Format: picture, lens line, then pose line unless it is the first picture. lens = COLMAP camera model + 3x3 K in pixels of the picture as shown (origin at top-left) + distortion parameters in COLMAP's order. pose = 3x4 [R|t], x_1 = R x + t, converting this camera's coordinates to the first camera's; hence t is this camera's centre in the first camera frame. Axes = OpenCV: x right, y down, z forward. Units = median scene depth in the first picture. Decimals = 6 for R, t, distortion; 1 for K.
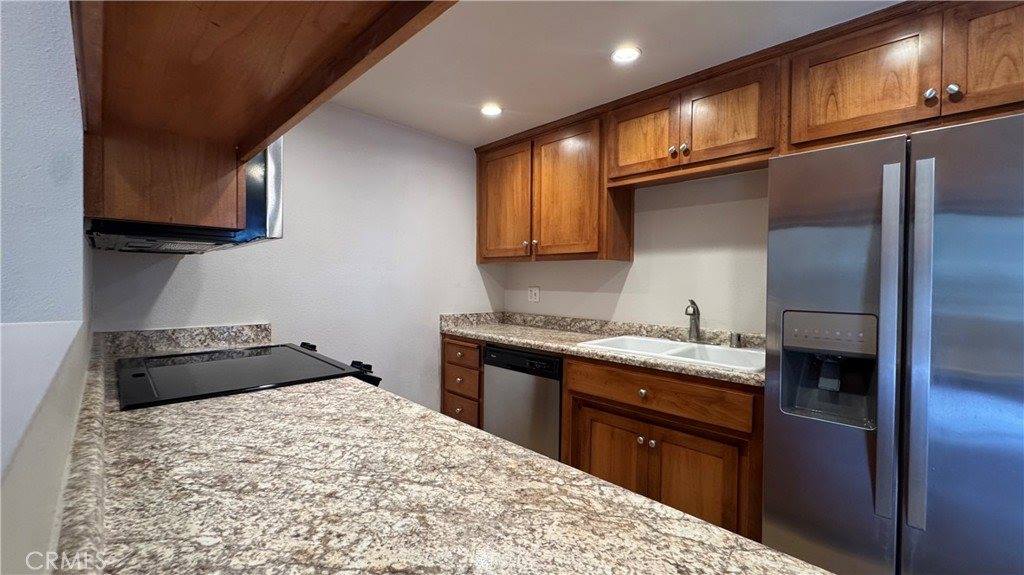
lens RADIAL K [[406.7, 0, 503.4], [0, 406.7, 285.1], [0, 0, 1]] dist [0.000473, -0.000112]
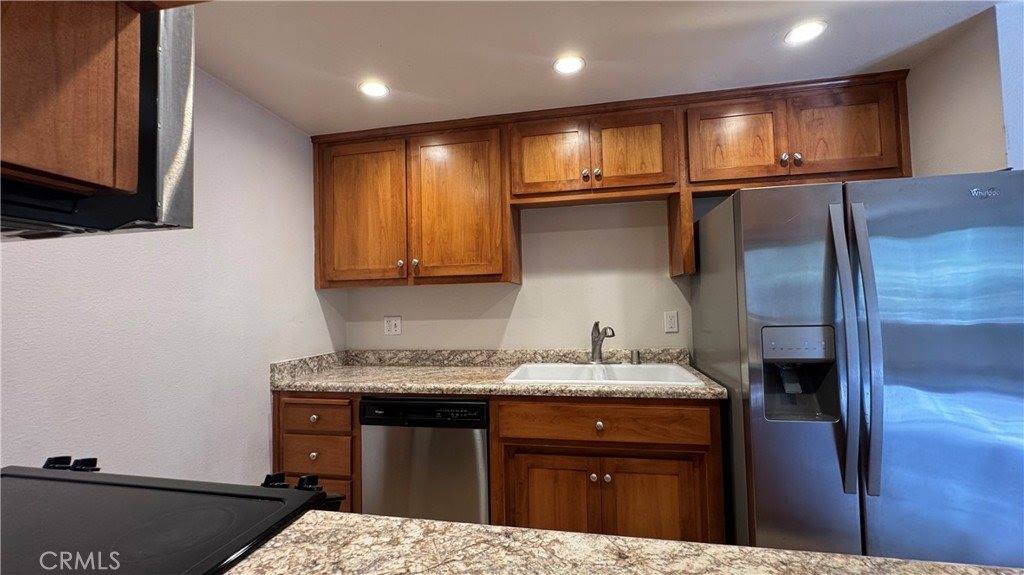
lens RADIAL K [[406.7, 0, 508.3], [0, 406.7, 289.2], [0, 0, 1]] dist [0.000473, -0.000112]
pose [[0.823051, -0.005770, 0.567938, -0.307884], [0.038123, 0.998254, -0.045107, -0.008063], [-0.566686, 0.058777, 0.821835, 0.297765]]
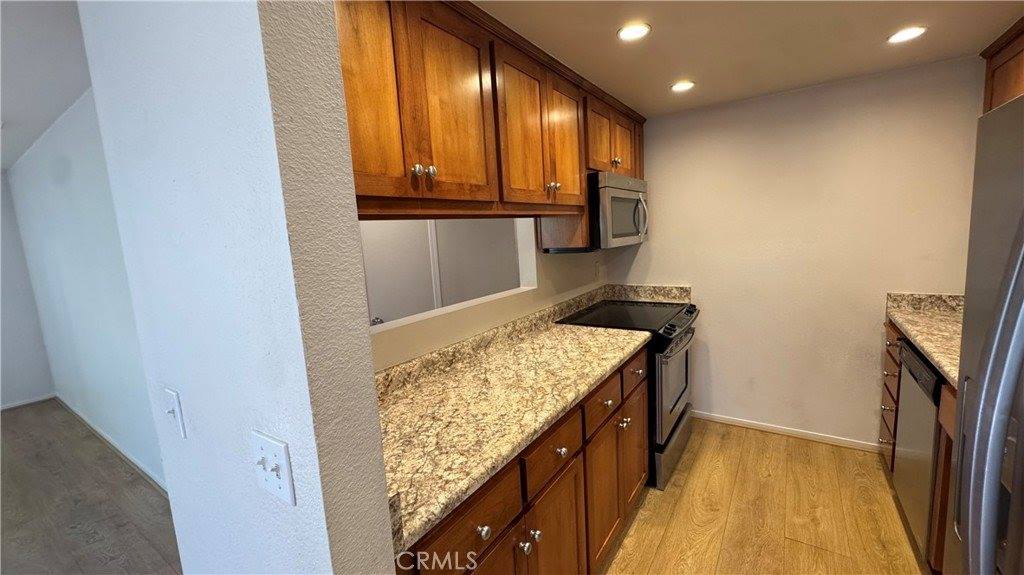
lens RADIAL K [[406.7, 0, 513.4], [0, 406.7, 288.0], [0, 0, 1]] dist [0.000473, -0.000112]
pose [[0.196426, 0.107742, -0.974581, 0.719874], [0.053522, 0.991285, 0.120376, -0.110231], [0.979057, -0.075806, 0.188947, 0.149500]]
